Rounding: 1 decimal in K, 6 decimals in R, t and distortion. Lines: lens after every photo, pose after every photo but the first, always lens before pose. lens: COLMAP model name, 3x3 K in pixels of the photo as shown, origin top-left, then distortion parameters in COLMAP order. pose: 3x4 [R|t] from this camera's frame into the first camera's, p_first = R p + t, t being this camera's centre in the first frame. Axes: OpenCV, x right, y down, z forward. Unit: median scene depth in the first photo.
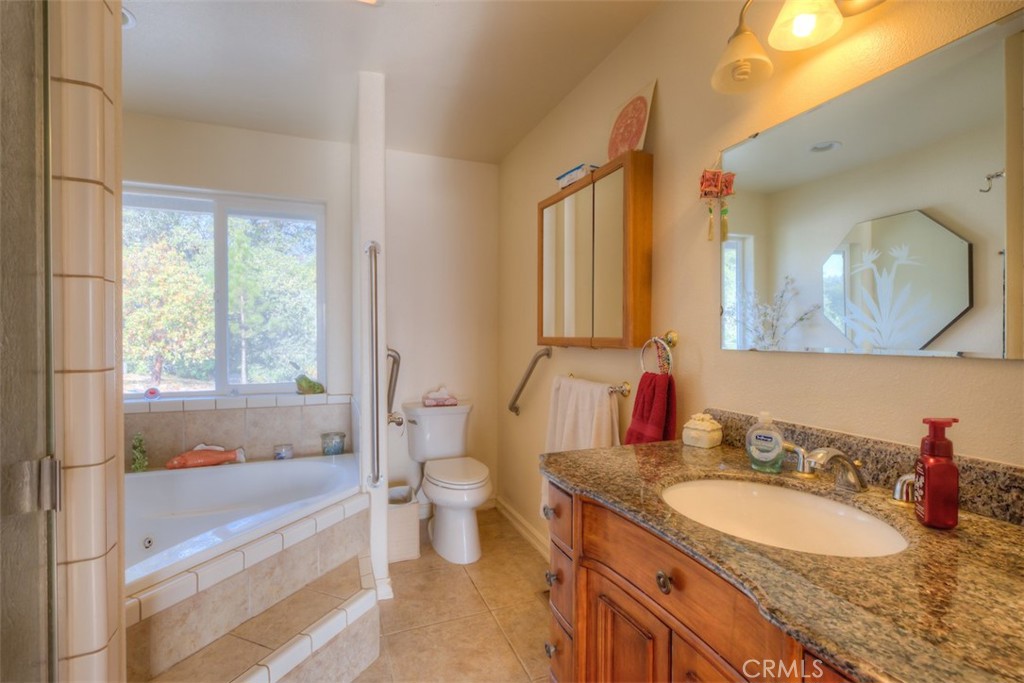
lens RADIAL K [[468.5, 0, 517.8], [0, 468.5, 339.9], [0, 0, 1]] dist [-0.003444, 0.000192]
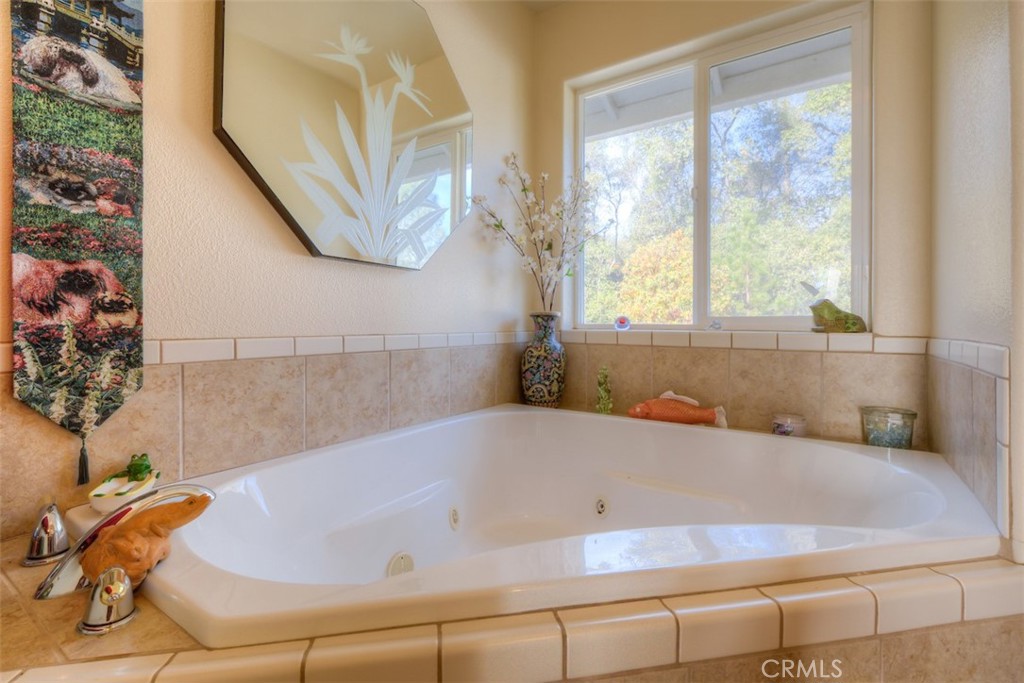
lens RADIAL K [[468.5, 0, 517.1], [0, 468.5, 333.1], [0, 0, 1]] dist [-0.003444, 0.000192]
pose [[0.544707, 0.010959, -0.838555, -0.180721], [-0.008227, 0.999936, 0.007723, 0.115165], [0.838586, 0.002692, 0.544763, 0.365795]]
